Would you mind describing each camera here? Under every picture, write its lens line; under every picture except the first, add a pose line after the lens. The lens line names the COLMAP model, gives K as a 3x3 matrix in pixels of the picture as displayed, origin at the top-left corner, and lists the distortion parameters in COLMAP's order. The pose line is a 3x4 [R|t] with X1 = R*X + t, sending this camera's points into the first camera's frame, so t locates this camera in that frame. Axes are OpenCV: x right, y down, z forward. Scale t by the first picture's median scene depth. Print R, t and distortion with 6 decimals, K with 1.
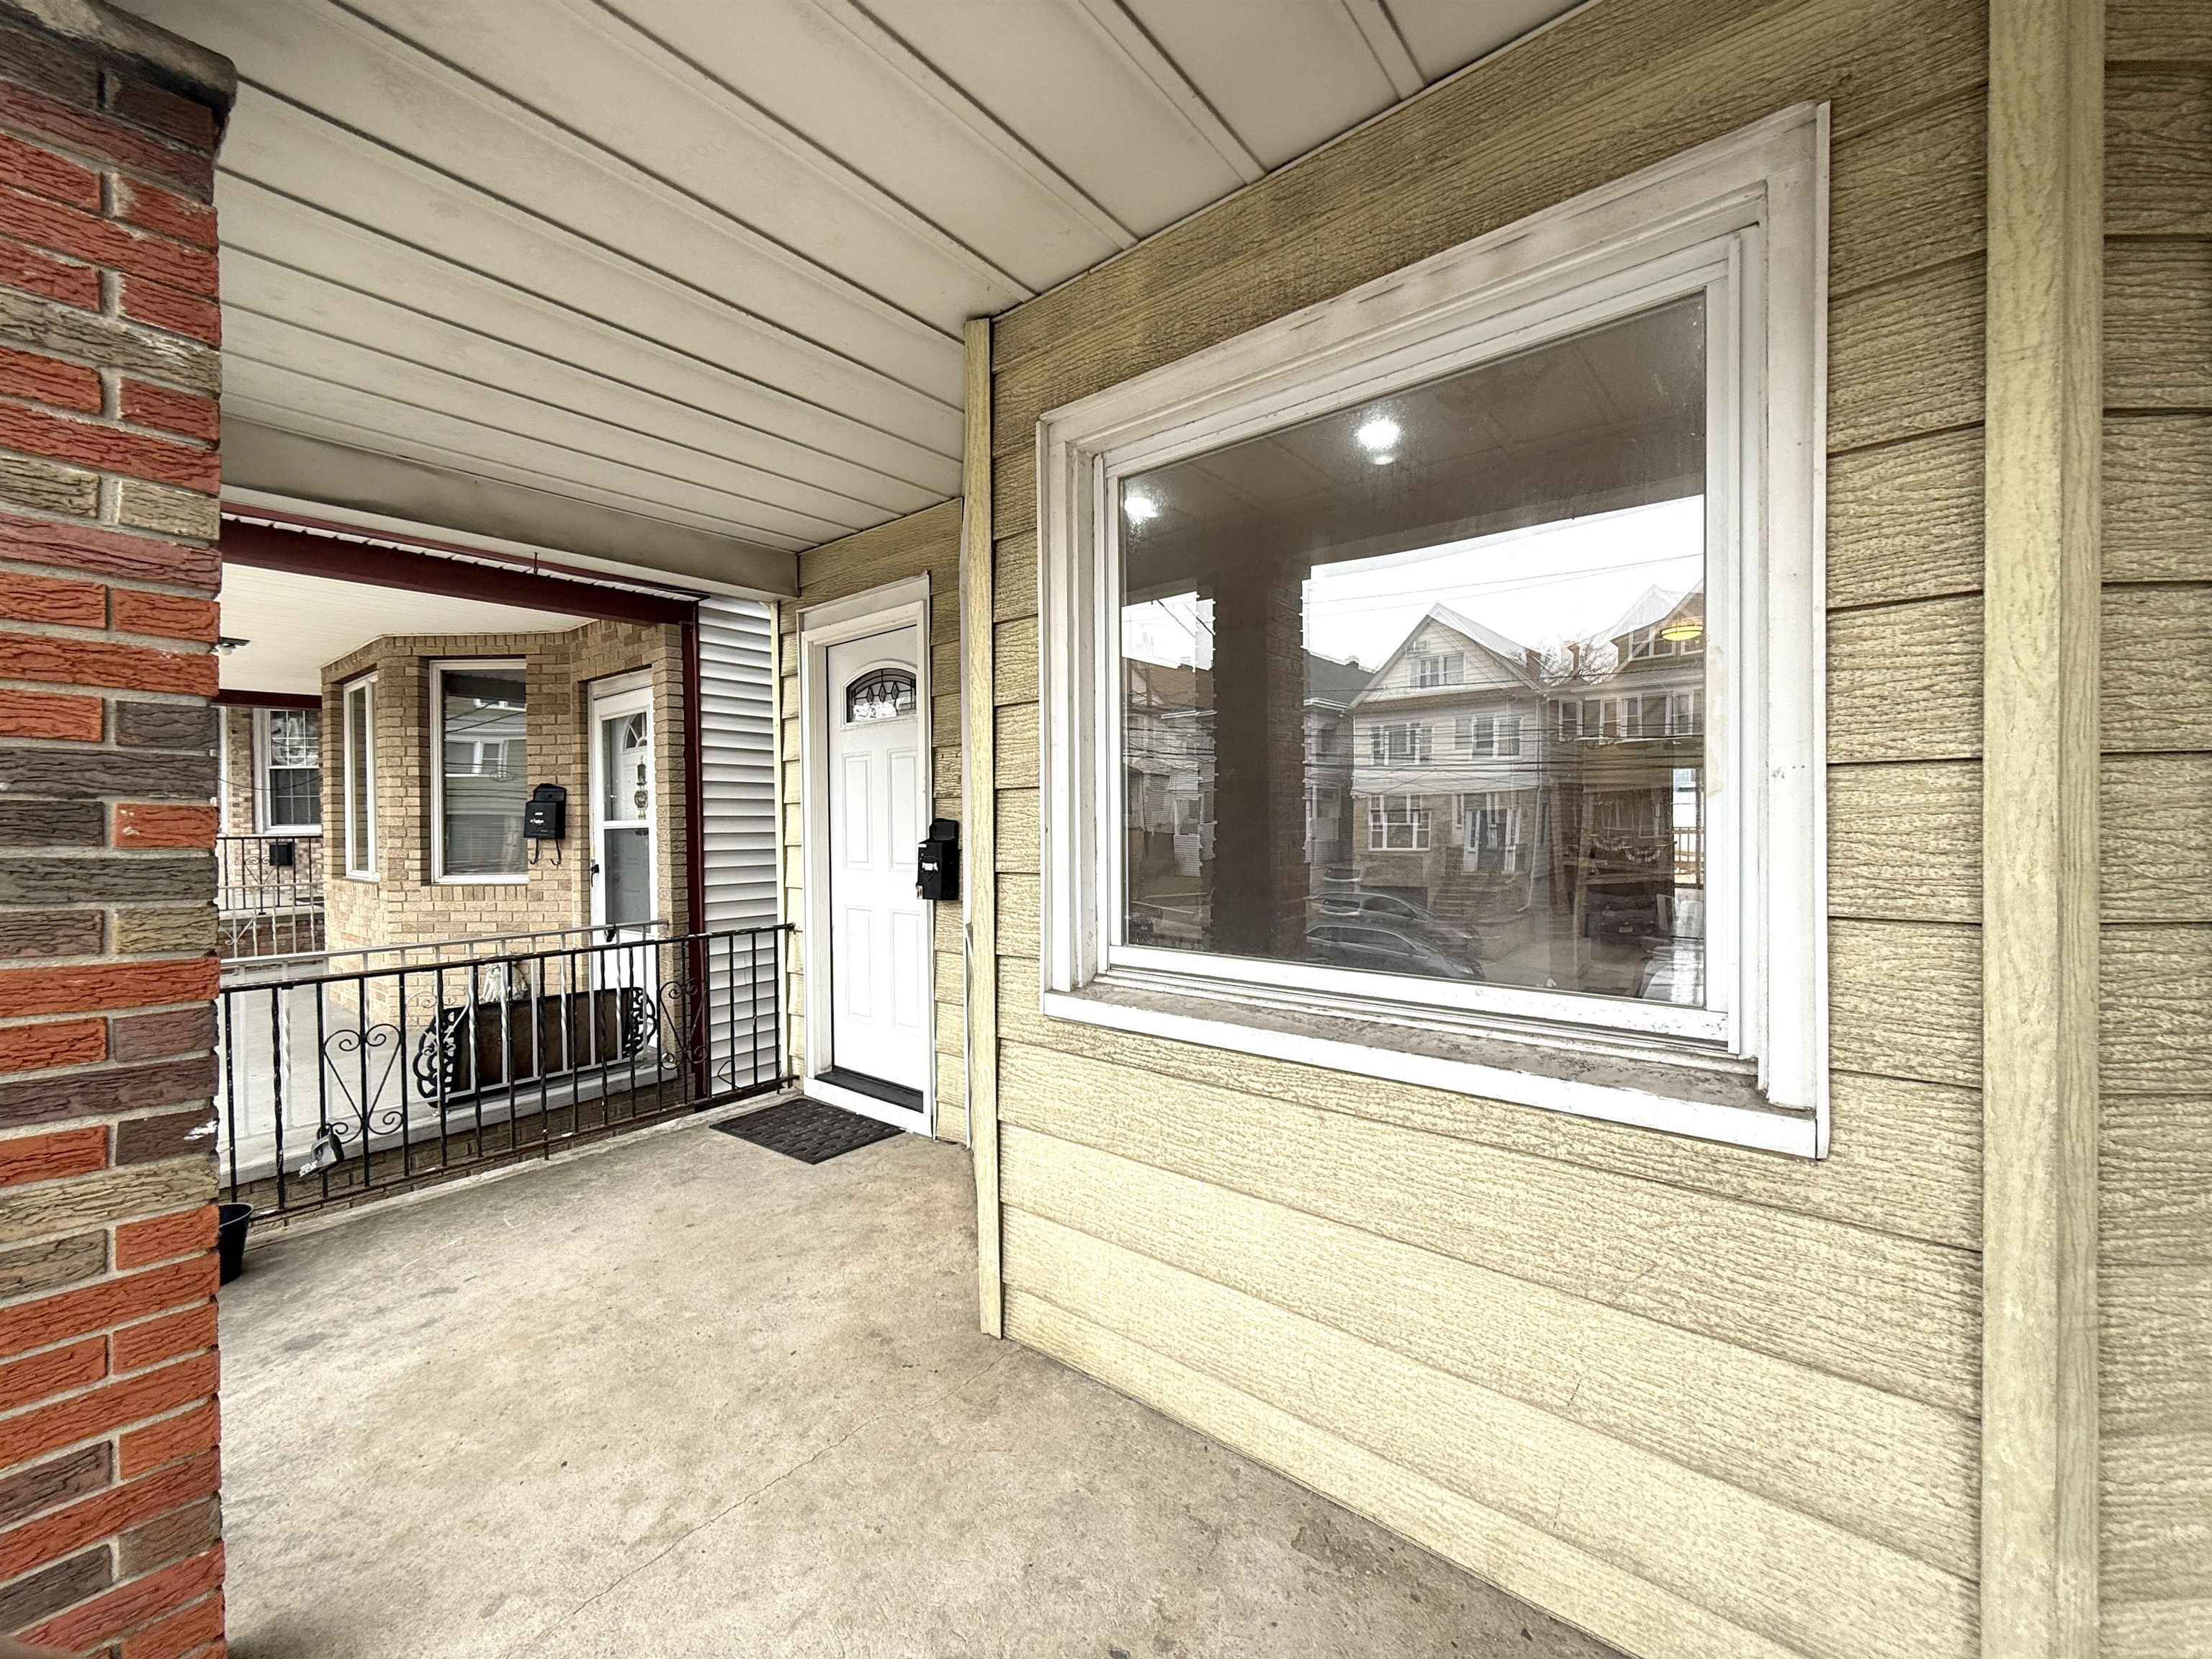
lens RADIAL K [[886.9, 0, 1106.0], [0, 886.9, 829.5], [0, 0, 1]] dist [-0.001591, -0.000366]
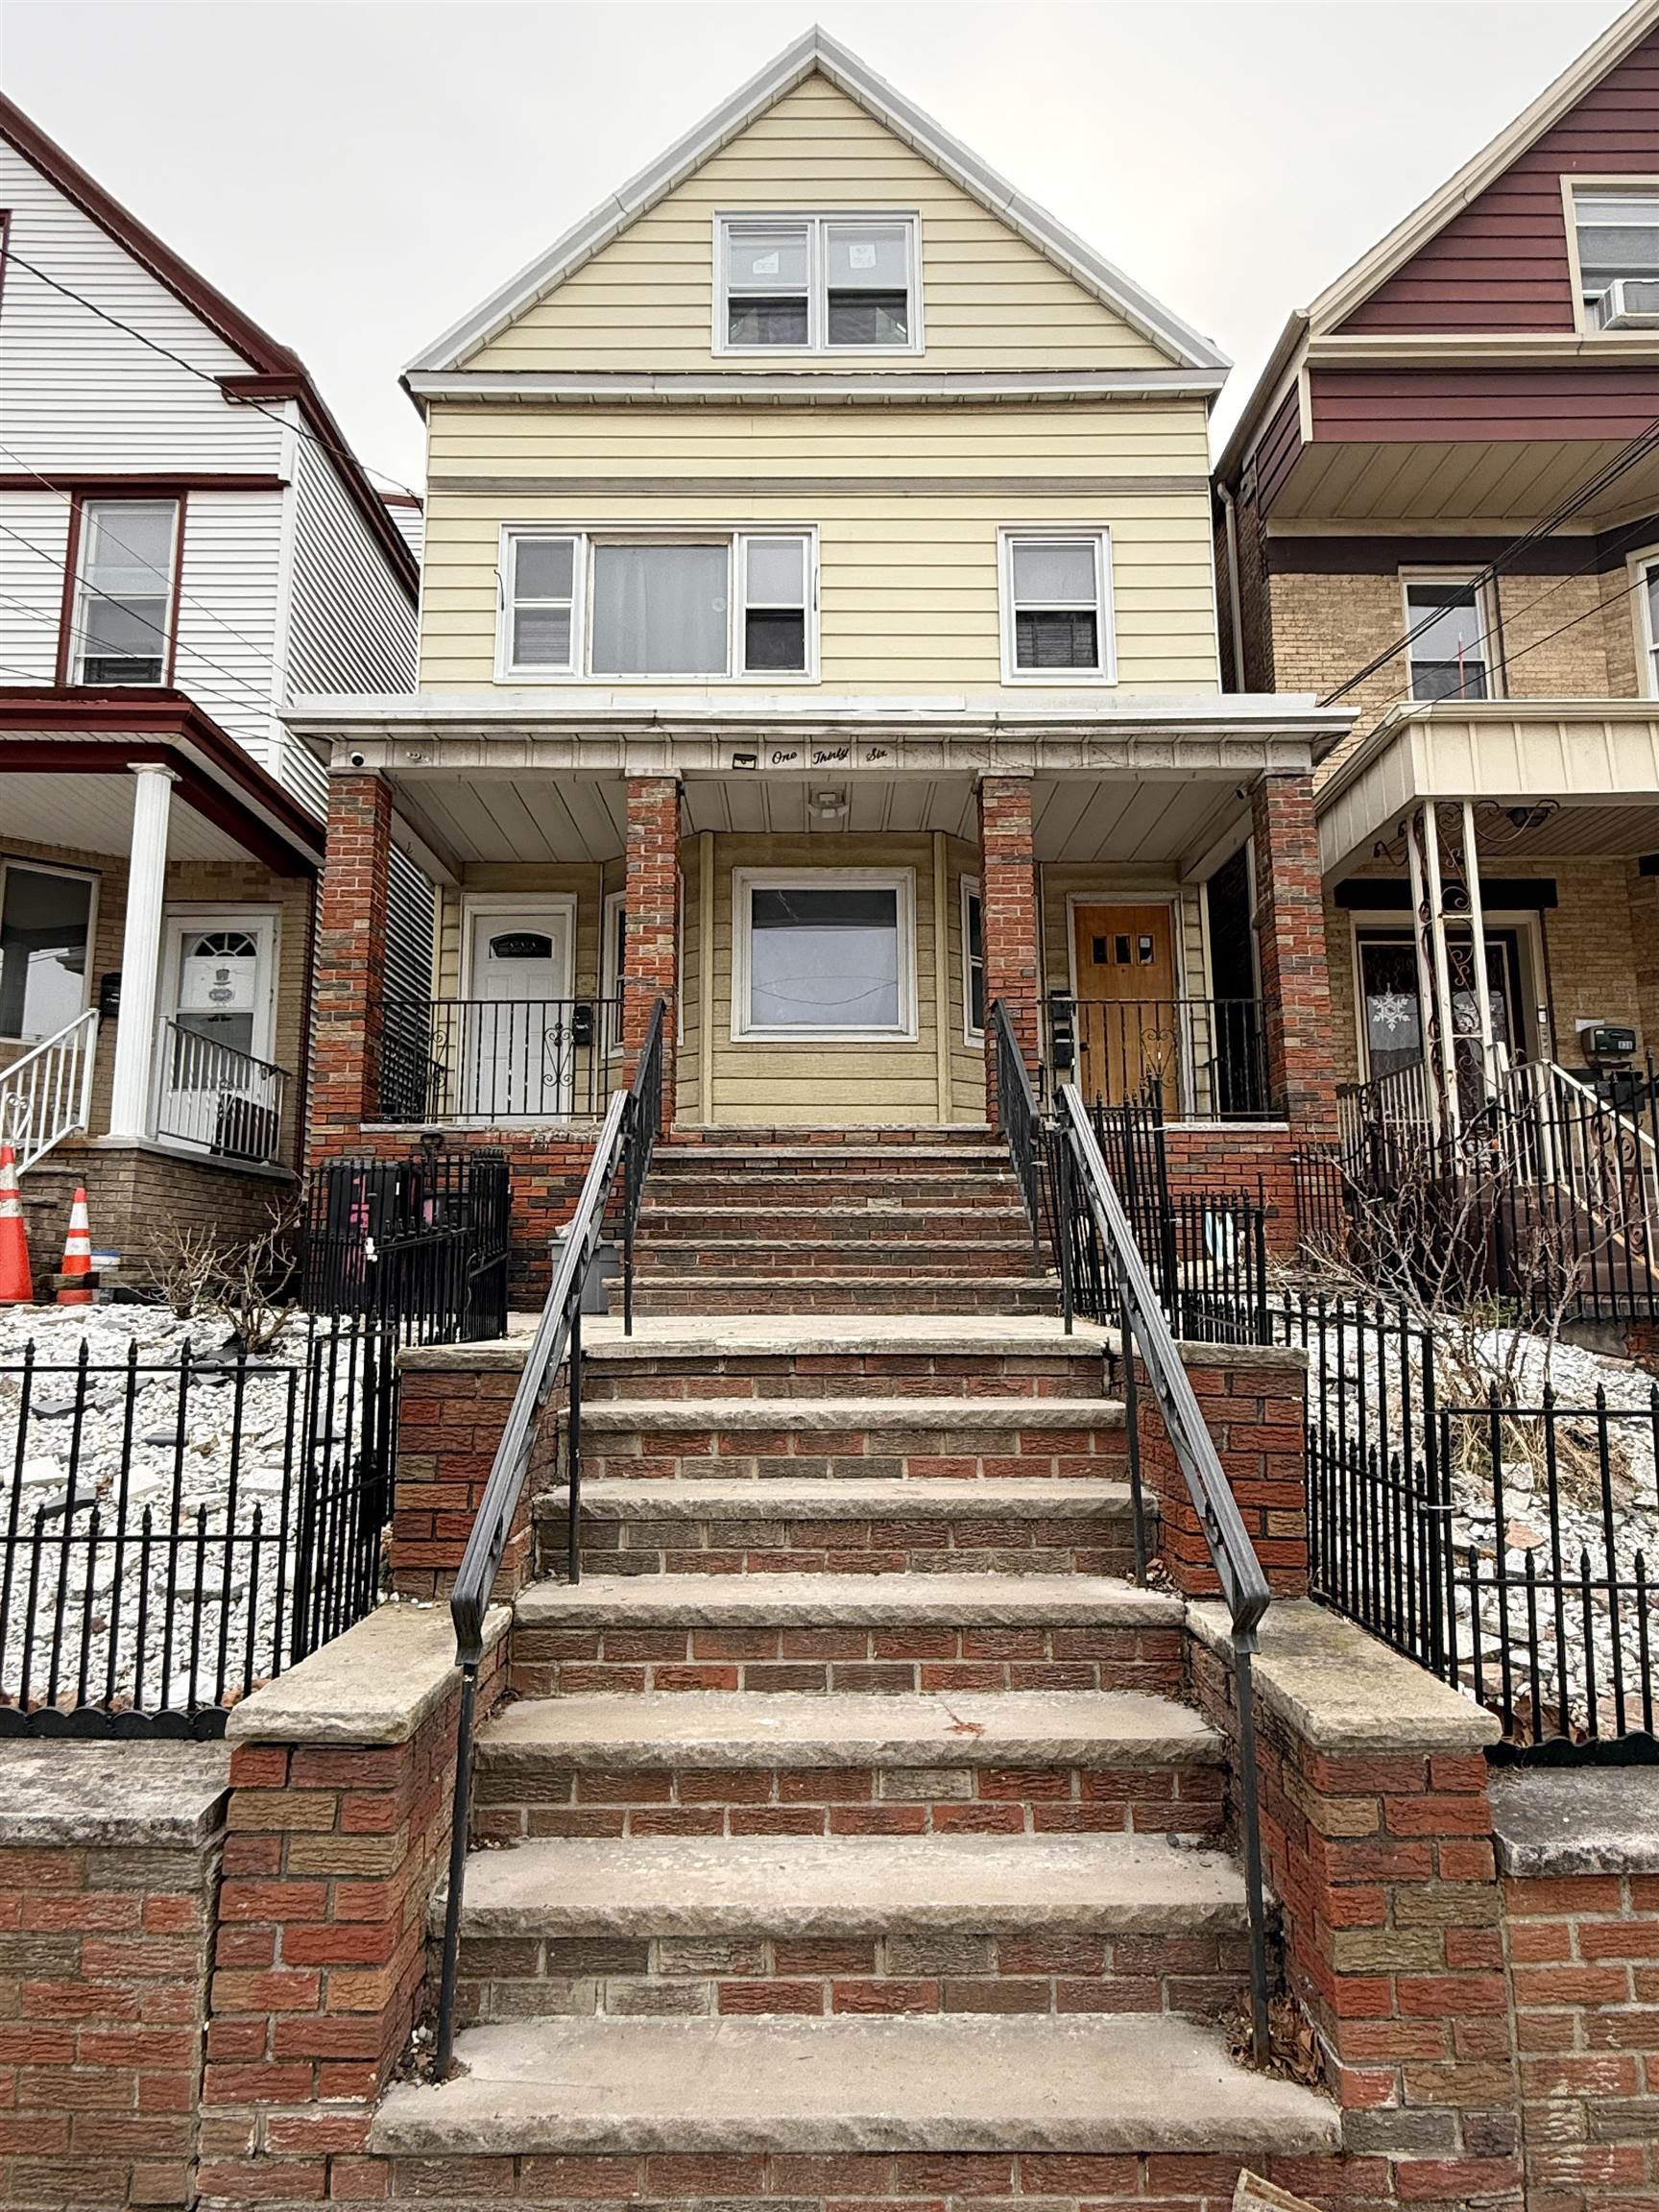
lens RADIAL K [[1285.3, 0, 829.5], [0, 1285.3, 1106.0], [0, 0, 1]] dist [0.000309, 0.000007]
pose [[0.768676, 0.101239, 0.631575, -4.112112], [0.002301, 0.986951, -0.161004, 1.788636], [-0.639634, 0.125214, 0.758413, -4.154786]]
